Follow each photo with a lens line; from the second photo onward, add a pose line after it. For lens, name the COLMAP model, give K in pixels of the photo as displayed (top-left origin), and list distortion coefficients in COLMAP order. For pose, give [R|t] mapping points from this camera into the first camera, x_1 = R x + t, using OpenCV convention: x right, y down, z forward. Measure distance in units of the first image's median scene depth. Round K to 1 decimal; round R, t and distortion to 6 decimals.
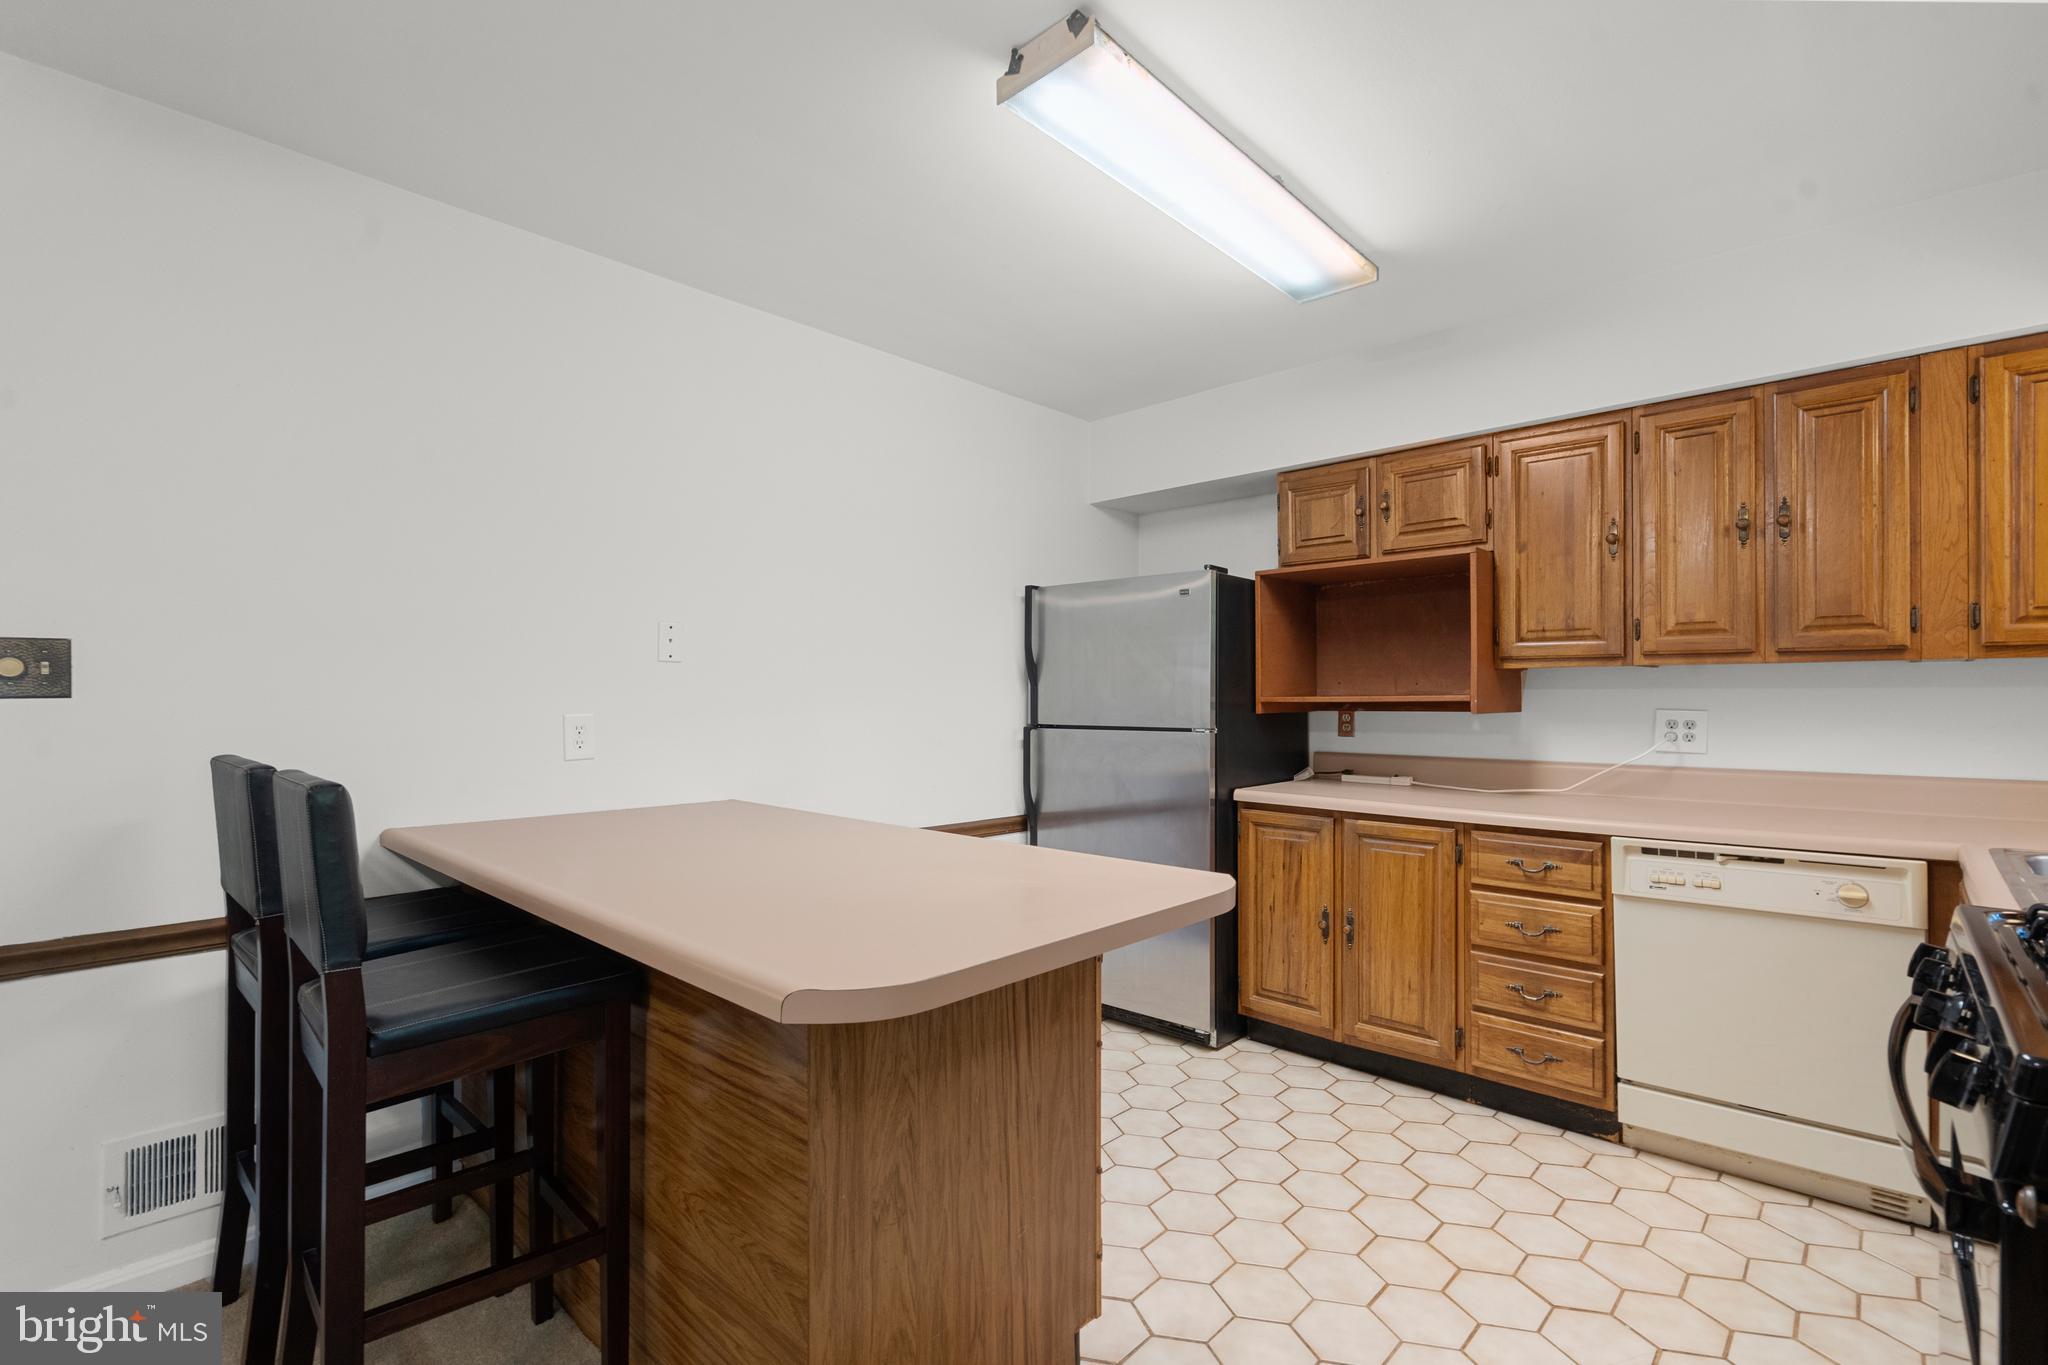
lens RADIAL K [[933.5, 0, 1021.1], [0, 933.5, 689.7], [0, 0, 1]] dist [0.001015, 0.001427]
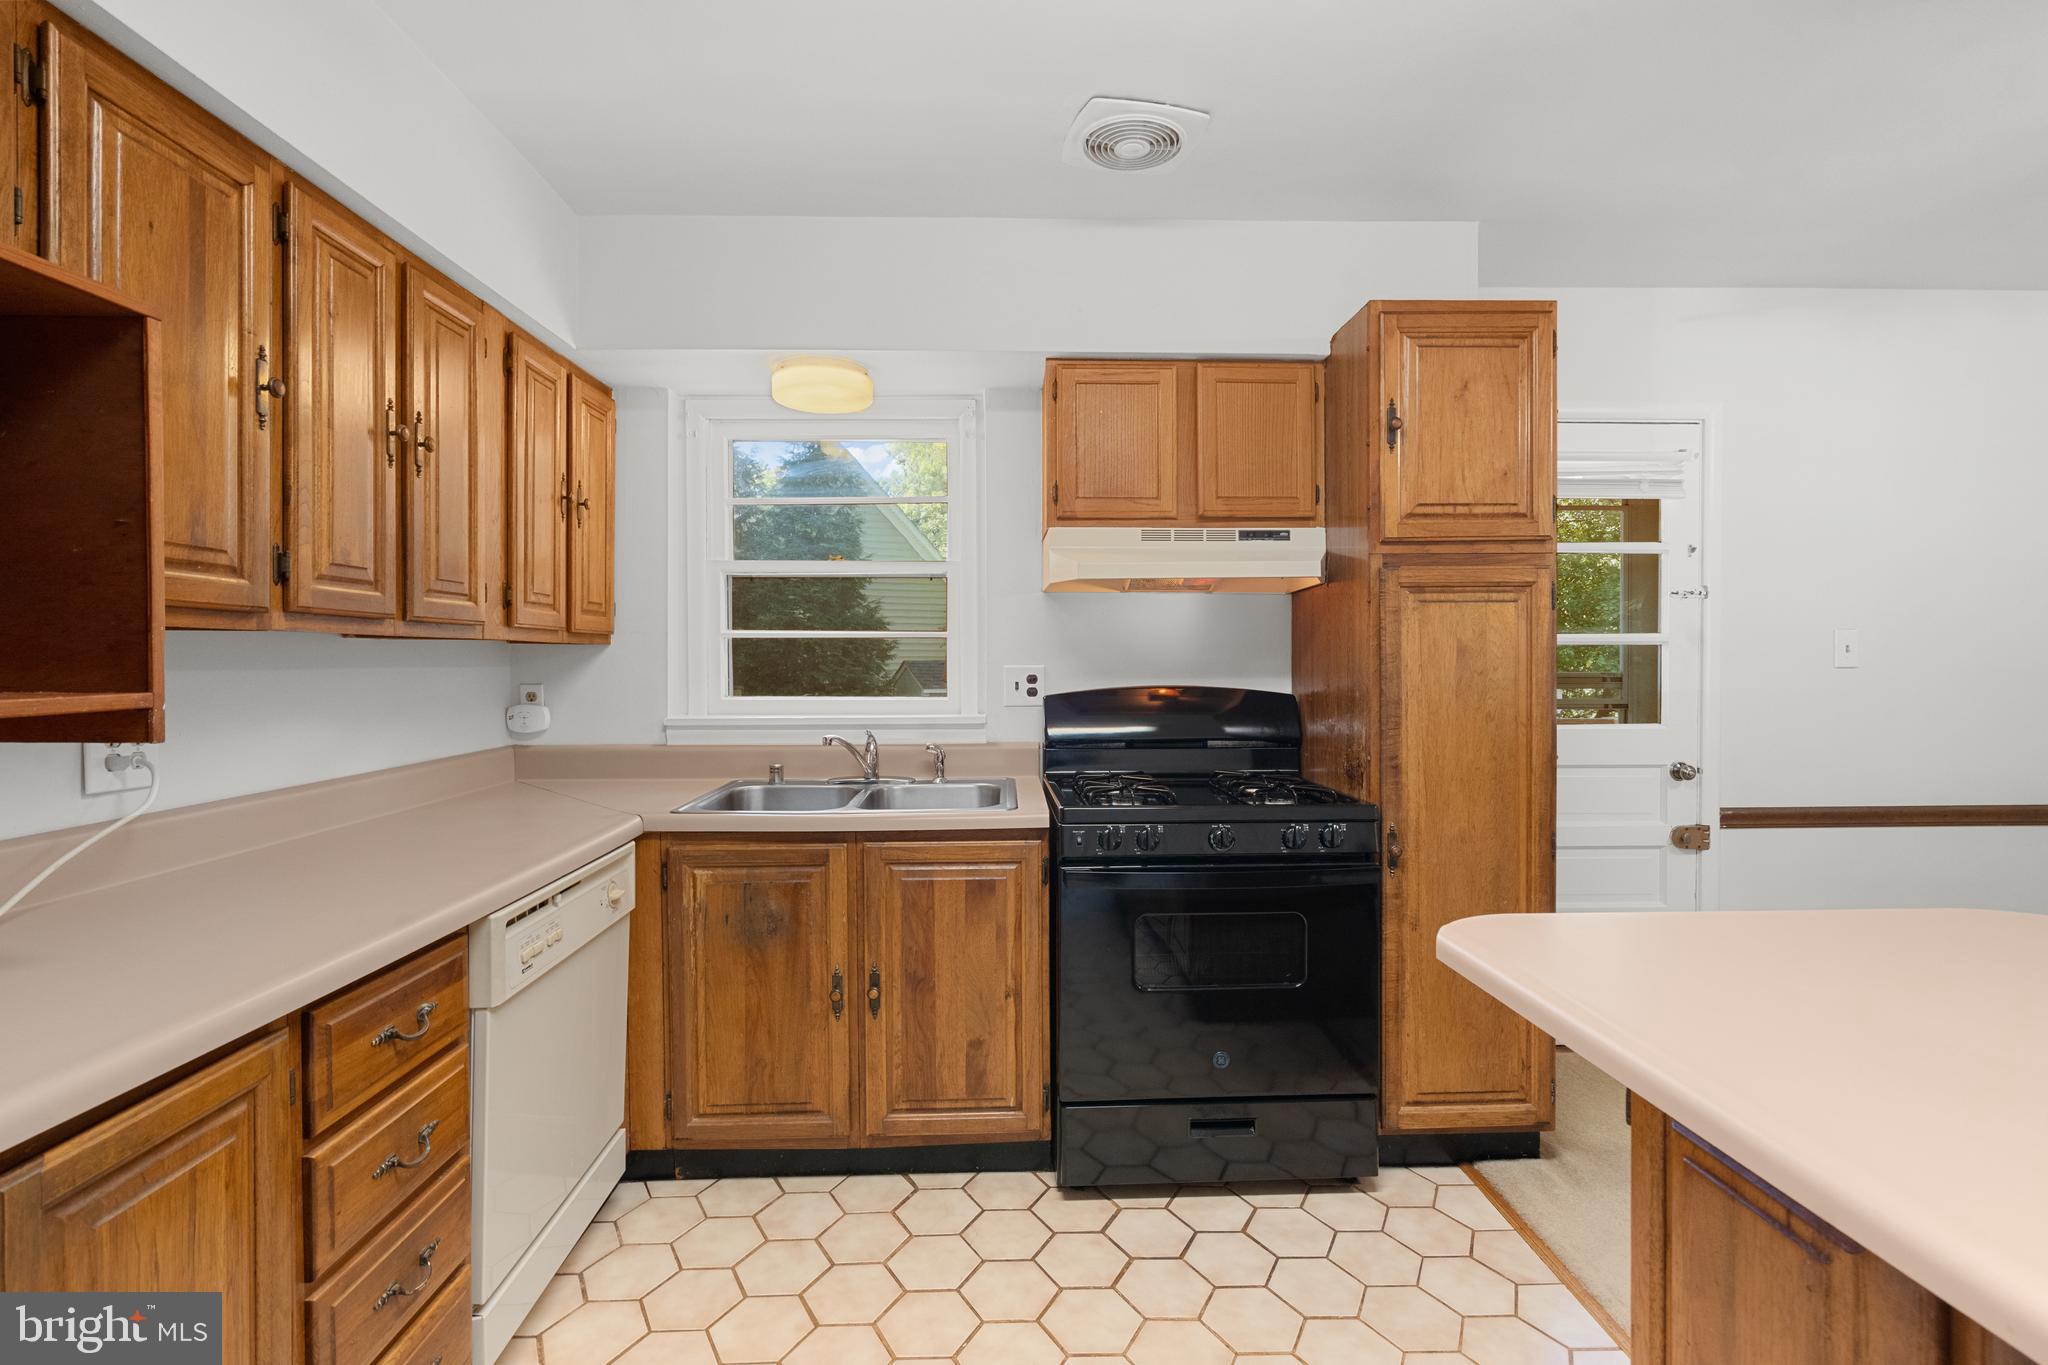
lens RADIAL K [[933.5, 0, 1020.7], [0, 933.5, 675.1], [0, 0, 1]] dist [0.001015, 0.001427]
pose [[-0.702421, -0.010968, 0.711677, -0.038984], [-0.003171, 0.999920, 0.012280, -0.007495], [-0.711755, 0.006369, -0.702399, 1.037408]]
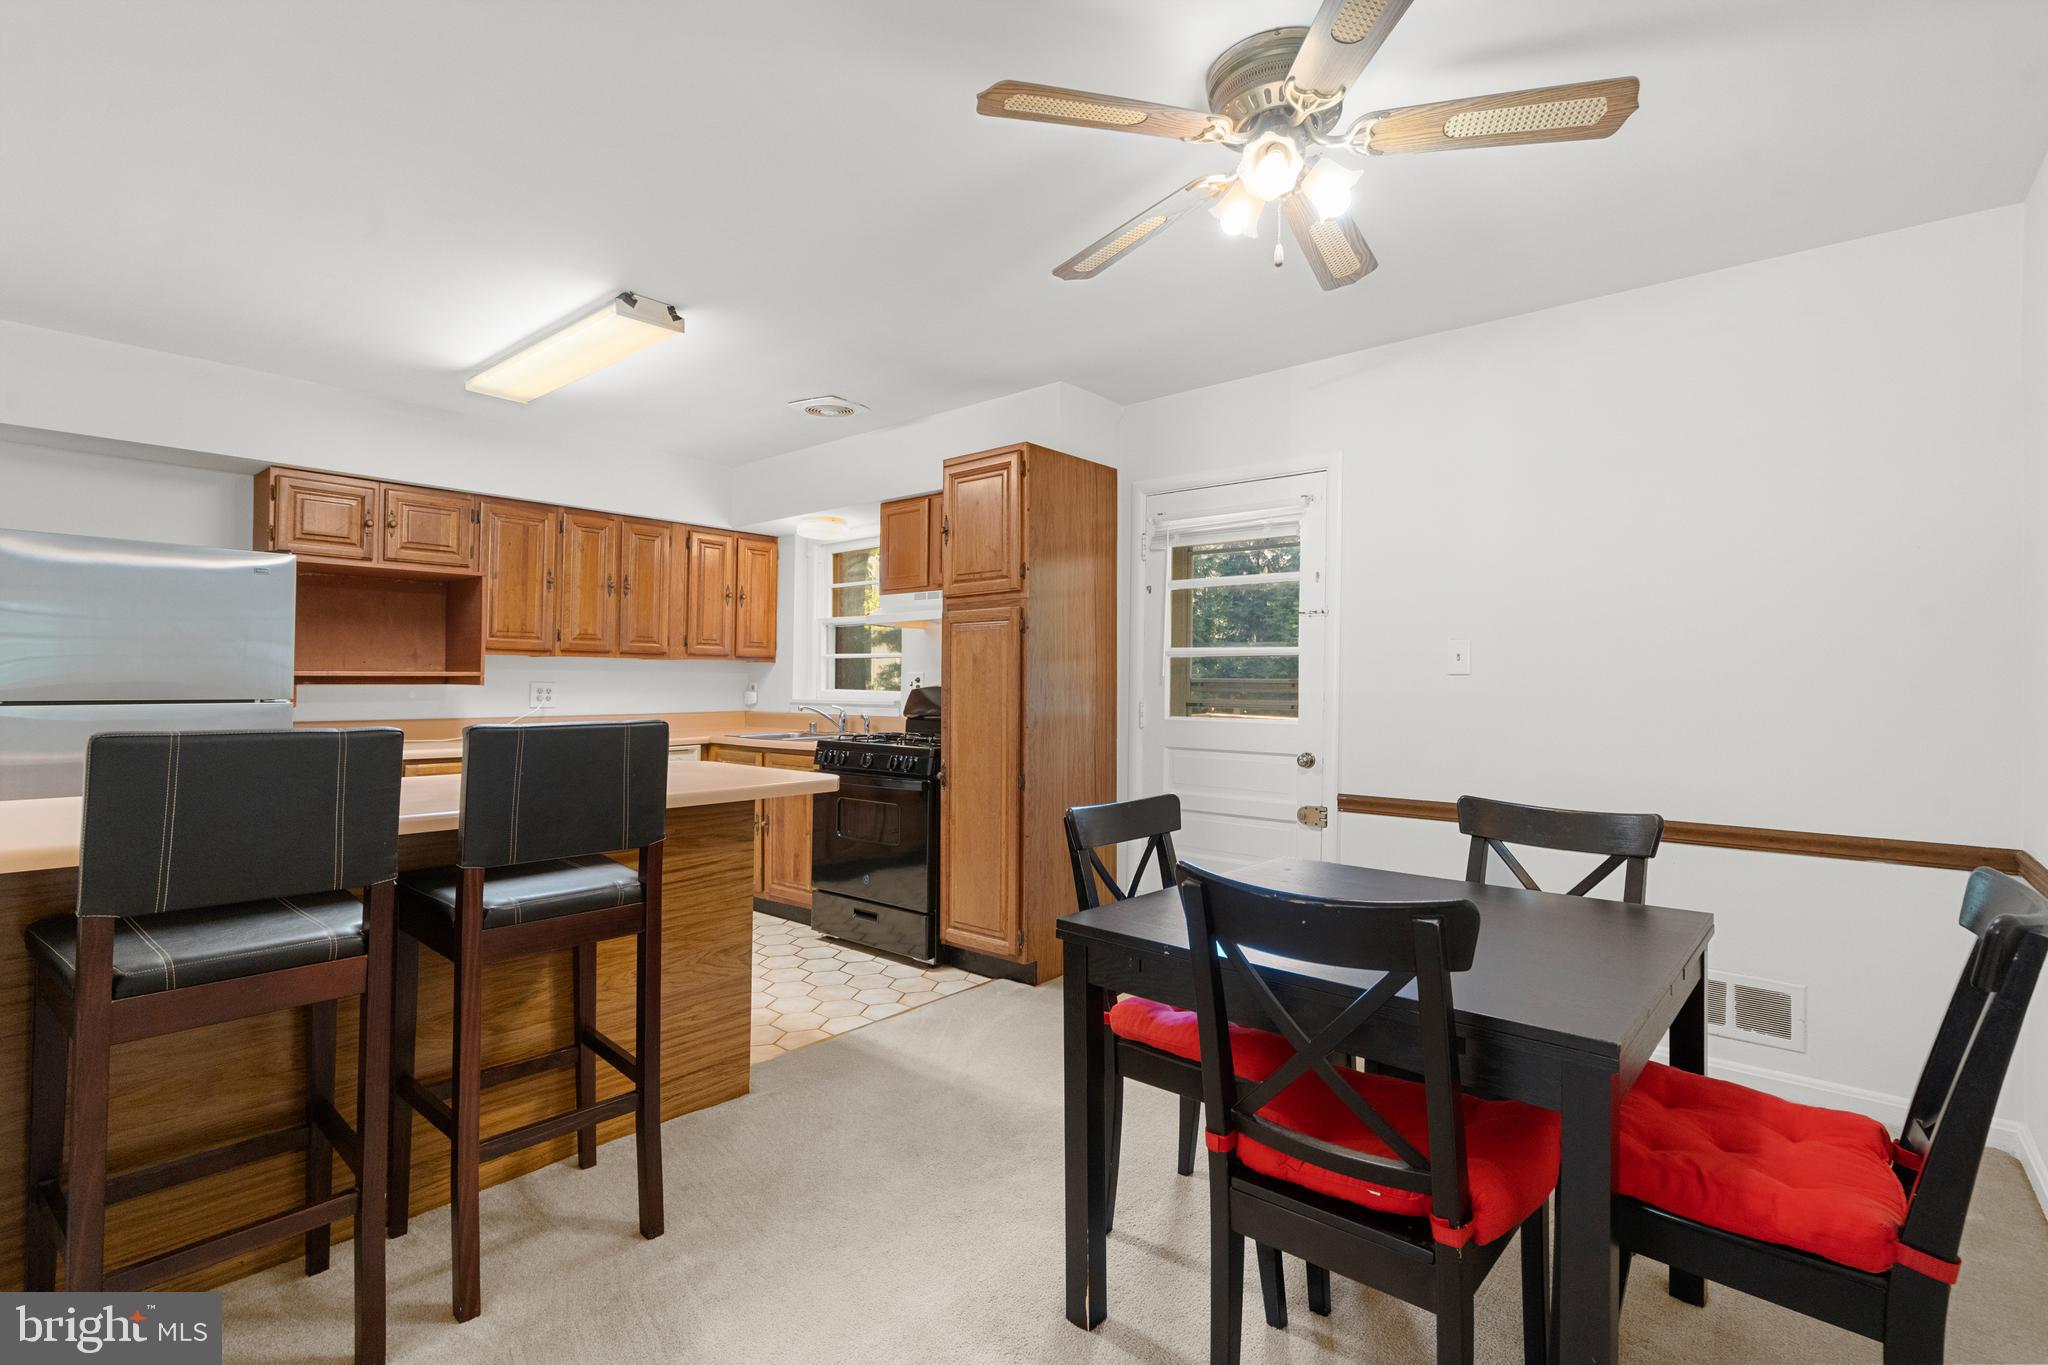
lens RADIAL K [[933.5, 0, 1033.0], [0, 933.5, 677.9], [0, 0, 1]] dist [0.001015, 0.001427]
pose [[-0.049894, 0.005535, 0.998739, -1.063207], [-0.013545, 0.999889, -0.006218, 0.012836], [-0.998663, -0.013838, -0.049813, 0.203080]]
